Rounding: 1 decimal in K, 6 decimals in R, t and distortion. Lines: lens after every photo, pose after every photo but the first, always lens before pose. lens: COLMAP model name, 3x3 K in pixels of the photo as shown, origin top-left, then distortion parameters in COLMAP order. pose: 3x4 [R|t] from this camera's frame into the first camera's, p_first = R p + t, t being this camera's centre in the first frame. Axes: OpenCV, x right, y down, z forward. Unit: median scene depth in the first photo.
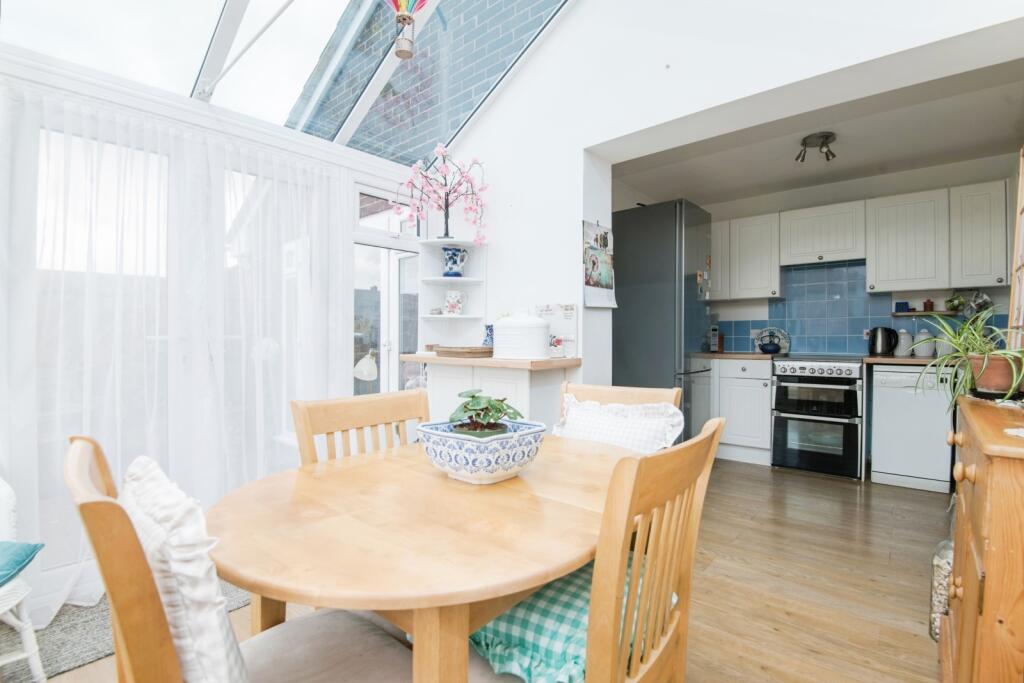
lens RADIAL K [[484.5, 0, 507.1], [0, 484.5, 325.5], [0, 0, 1]] dist [-0.024604, -0.001973]
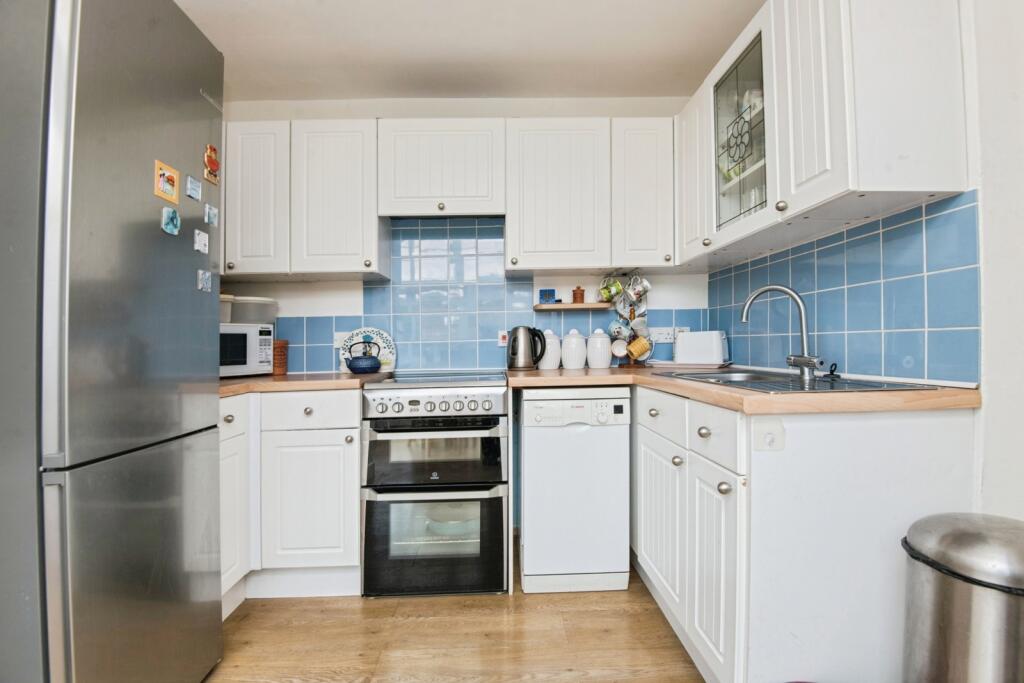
lens RADIAL K [[484.5, 0, 513.1], [0, 484.5, 338.2], [0, 0, 1]] dist [-0.024604, -0.001973]
pose [[0.735489, -0.006288, 0.677508, 0.333383], [0.003545, 0.999979, 0.005433, 0.015688], [-0.677528, -0.001594, 0.735495, 0.531361]]
